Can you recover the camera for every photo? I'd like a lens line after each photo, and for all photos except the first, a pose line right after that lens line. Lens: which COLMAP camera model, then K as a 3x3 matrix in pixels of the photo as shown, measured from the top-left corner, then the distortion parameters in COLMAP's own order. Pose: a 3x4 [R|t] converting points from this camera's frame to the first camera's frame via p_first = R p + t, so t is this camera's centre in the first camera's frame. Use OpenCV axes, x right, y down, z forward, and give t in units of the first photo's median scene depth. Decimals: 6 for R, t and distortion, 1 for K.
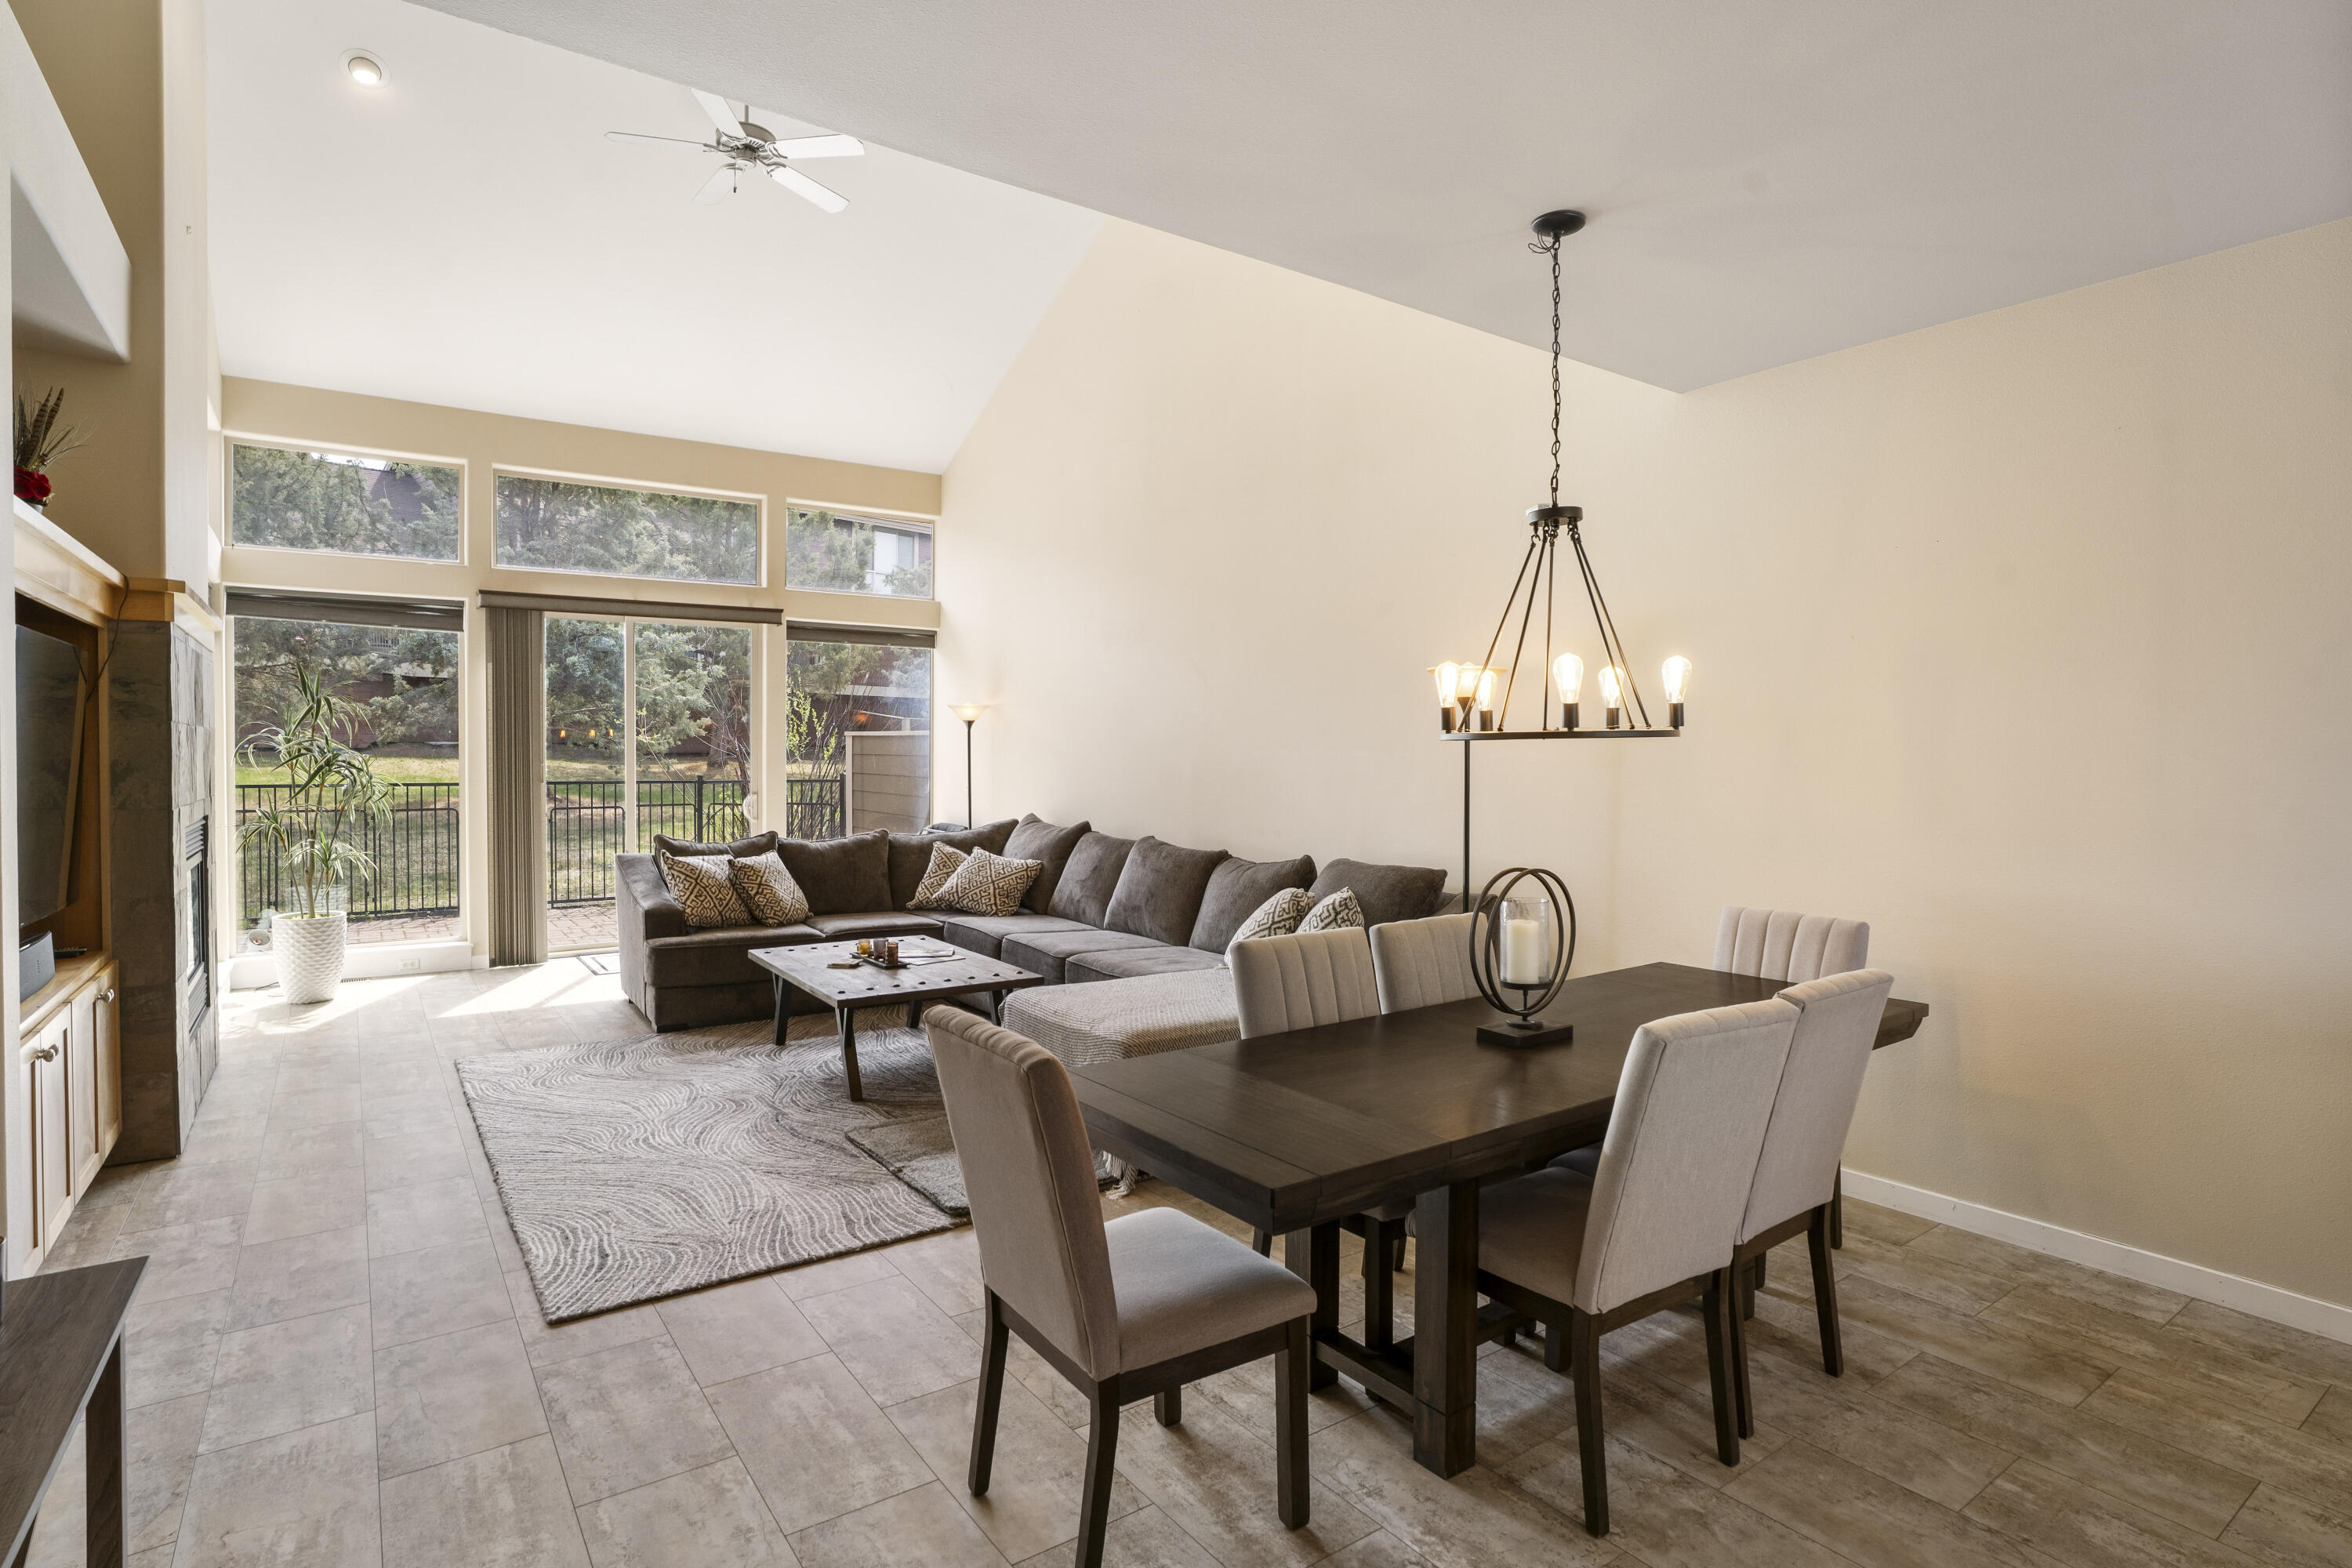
lens RADIAL K [[1183.7, 0, 1176.0], [0, 1183.7, 784.0], [0, 0, 1]] dist [-0.064315, 0.021092]
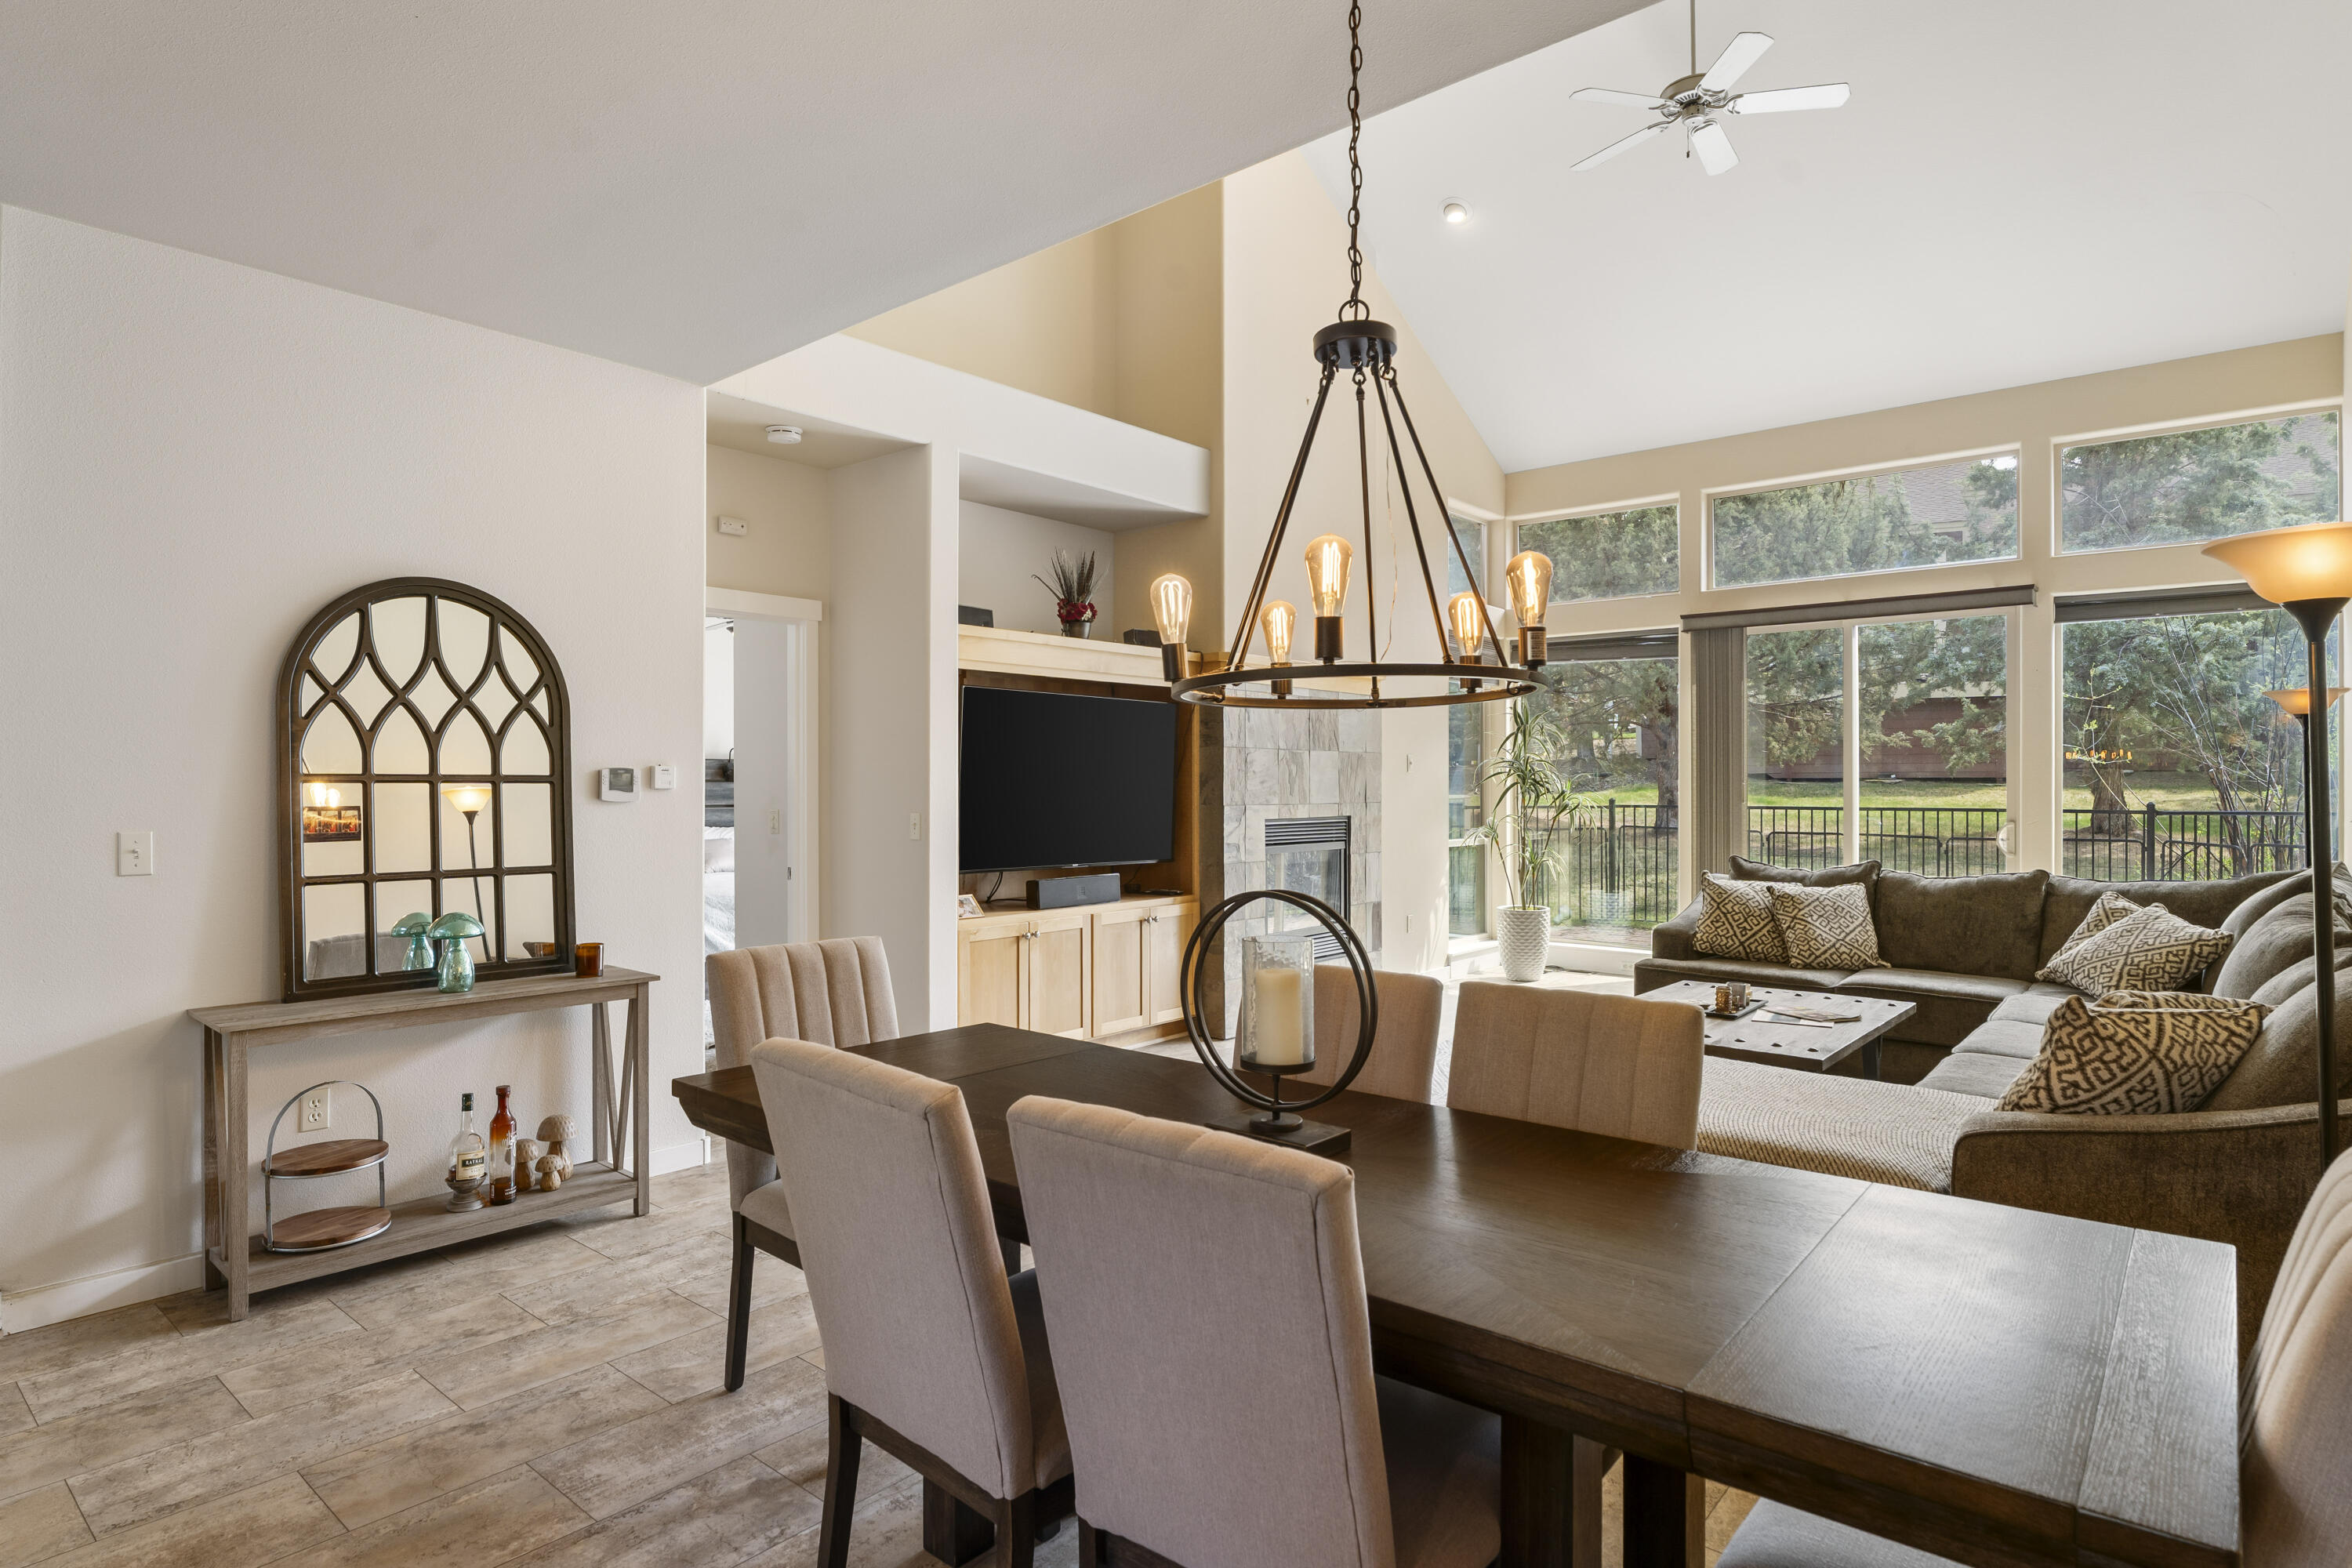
lens RADIAL K [[1252.9, 0, 1181.0], [0, 1252.9, 792.7], [0, 0, 1]] dist [0.003452, 0.000452]
pose [[0.239413, 0.004700, -0.970906, 0.422352], [-0.024632, 0.999696, -0.001235, 0.004597], [0.970605, 0.024211, 0.239456, 0.324681]]
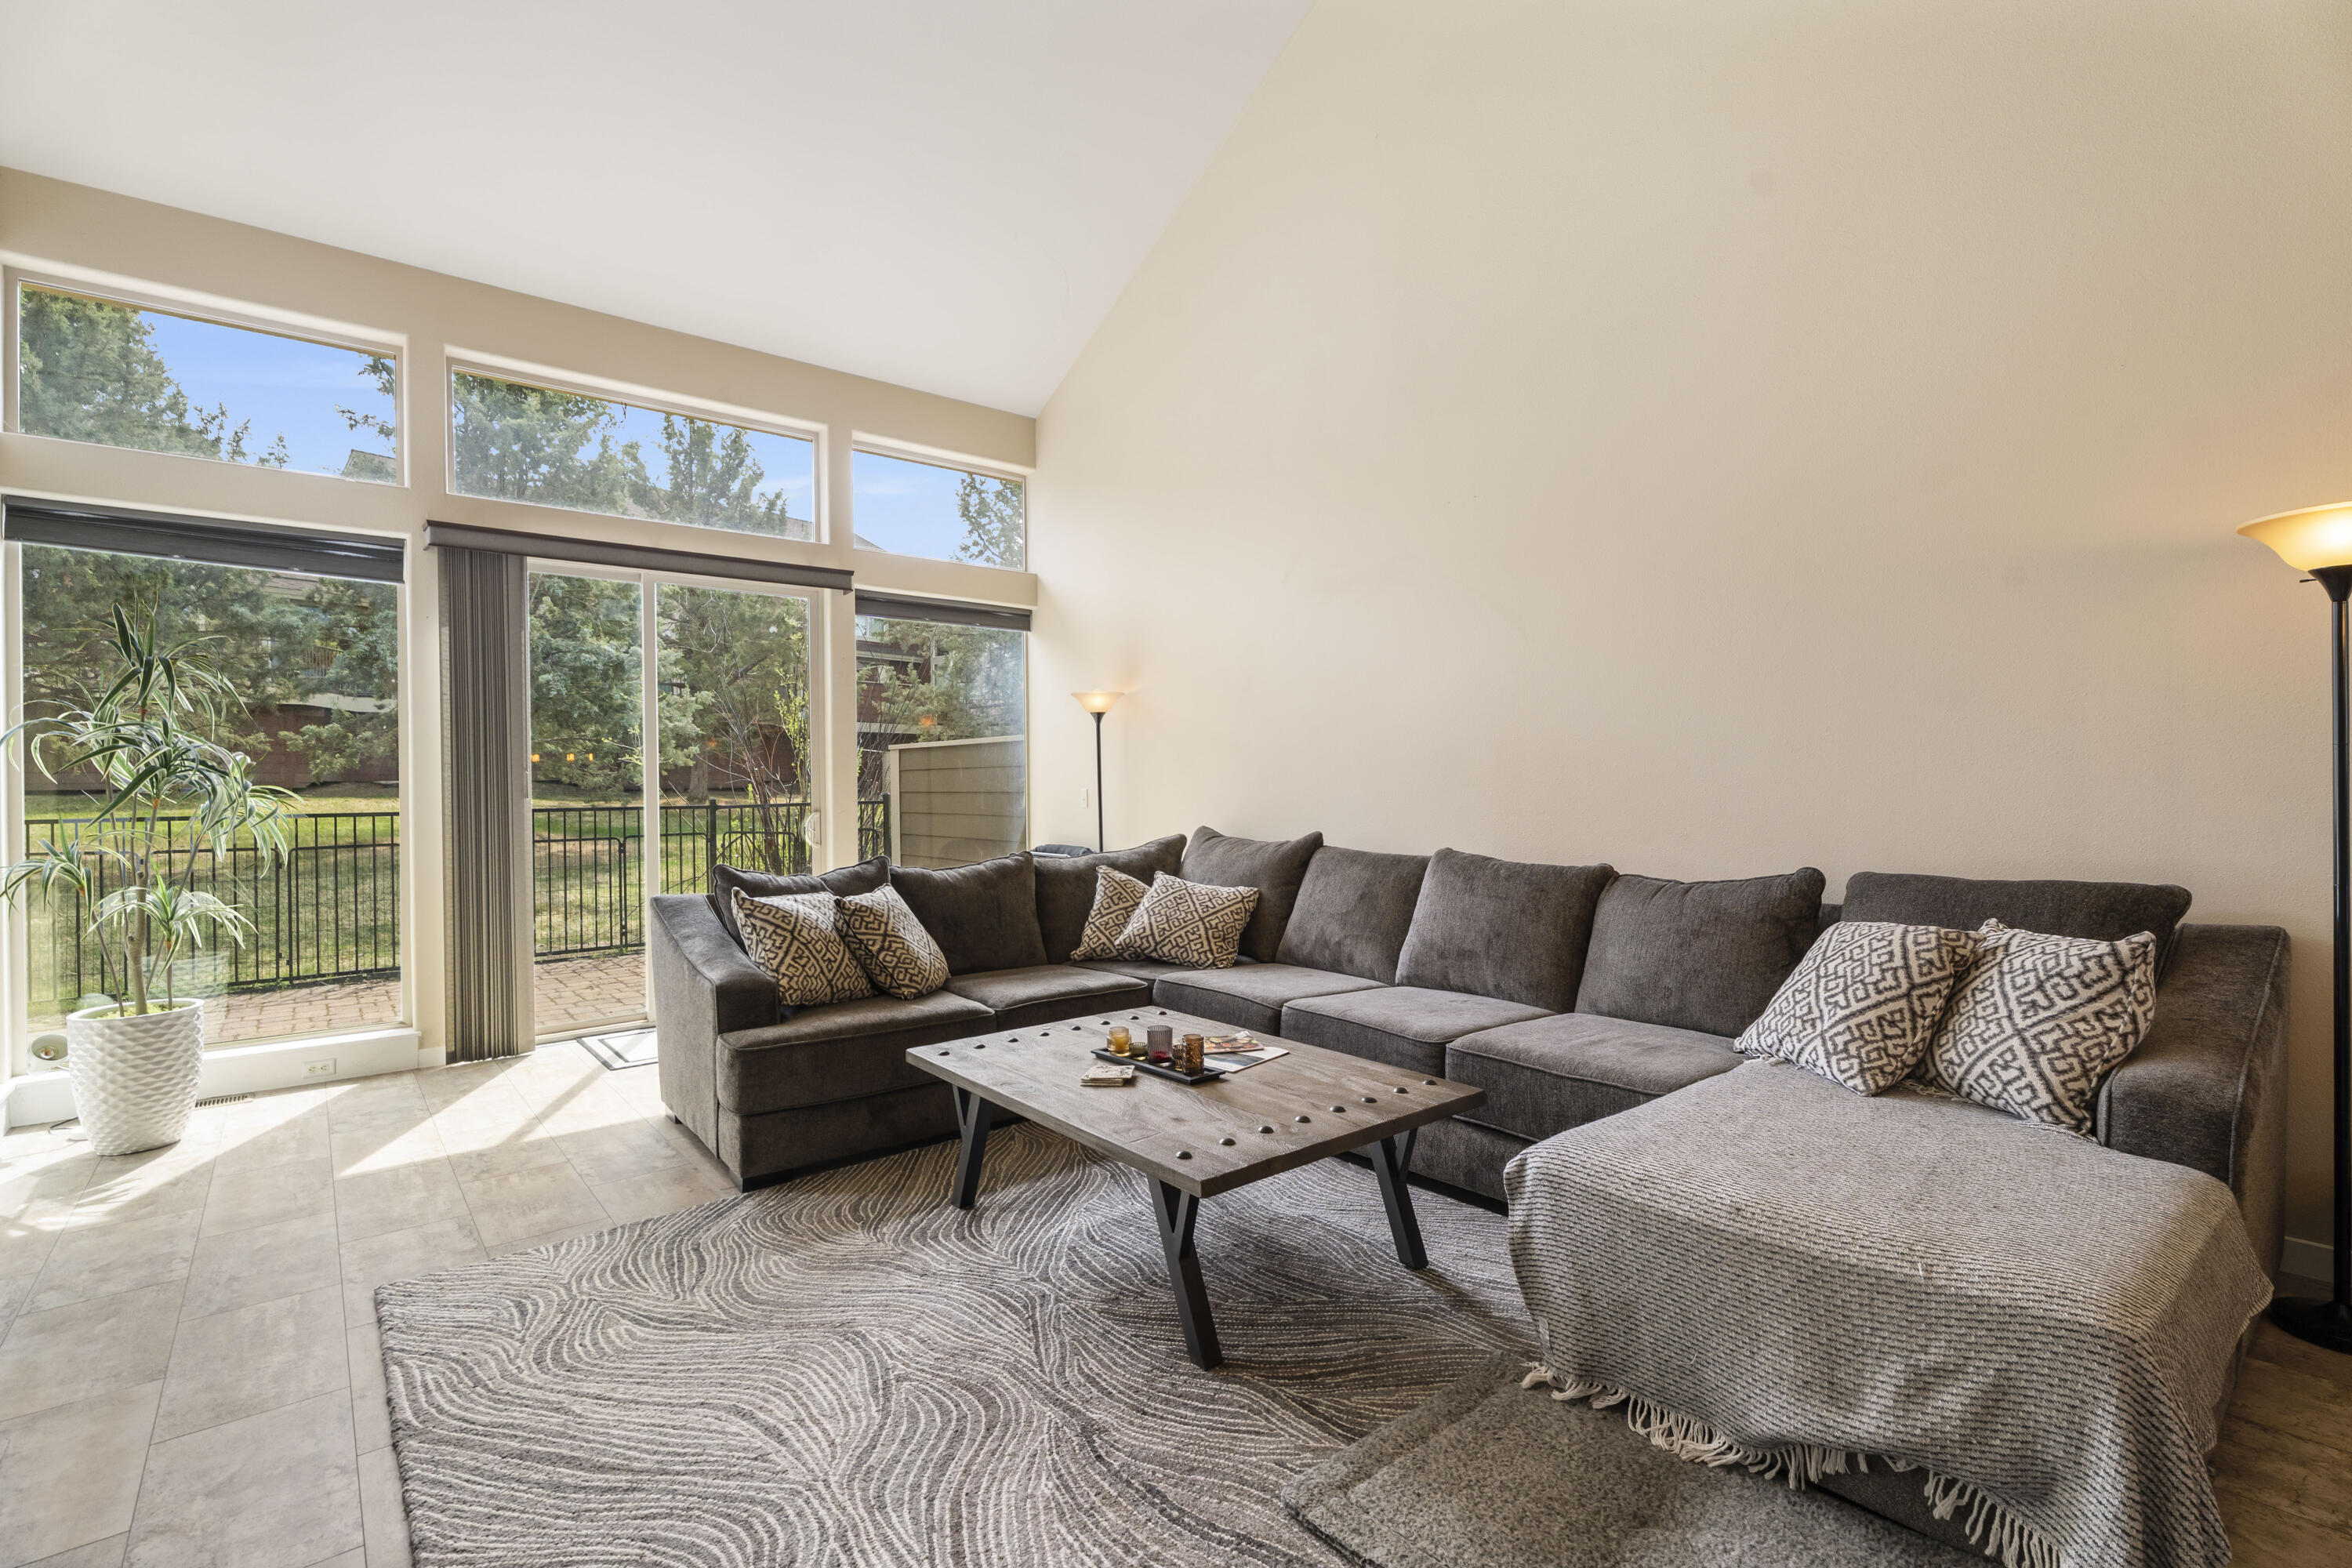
lens RADIAL K [[1065.7, 0, 1189.9], [0, 1065.7, 787.7], [0, 0, 1]] dist [0.000048, -0.008519]
pose [[0.997006, -0.019471, 0.074836, -0.215238], [0.021320, 0.999485, -0.023994, 0.019290], [-0.074330, 0.025517, 0.996907, 0.365985]]
